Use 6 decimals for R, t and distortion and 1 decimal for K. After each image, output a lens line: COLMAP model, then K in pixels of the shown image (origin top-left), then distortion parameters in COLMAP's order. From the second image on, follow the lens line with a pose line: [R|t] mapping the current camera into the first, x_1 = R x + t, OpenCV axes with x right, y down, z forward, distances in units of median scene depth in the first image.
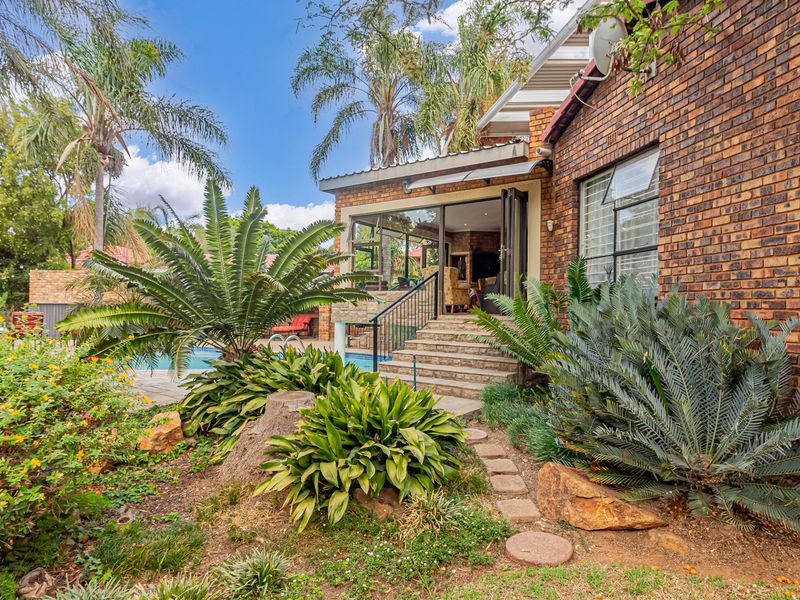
lens RADIAL K [[495.1, 0, 404.4], [0, 495.1, 309.9], [0, 0, 1]] dist [0.000932, 0.002159]
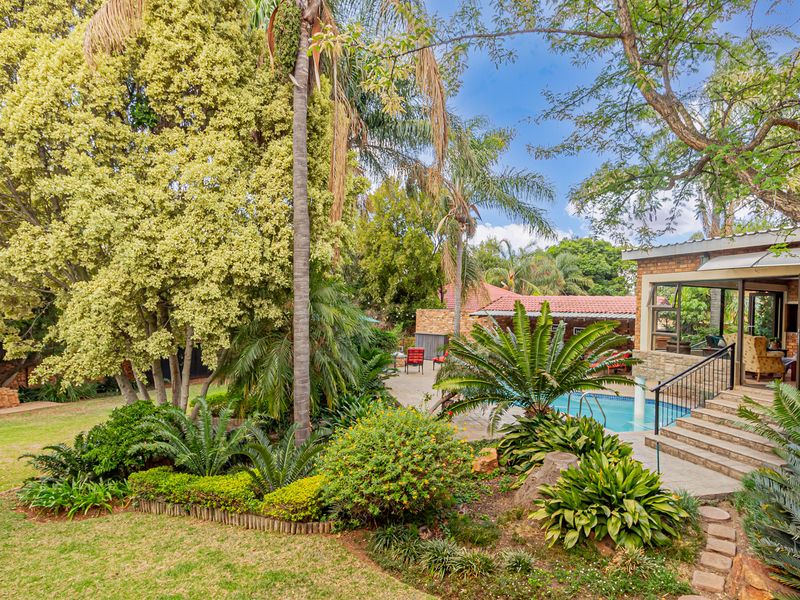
lens RADIAL K [[495.1, 0, 404.4], [0, 495.1, 309.9], [0, 0, 1]] dist [0.000932, 0.002159]
pose [[0.787277, 0.013220, -0.616458, 0.302094], [-0.019491, 0.999804, -0.003452, -0.244338], [0.616292, 0.014733, 0.787380, -0.457577]]
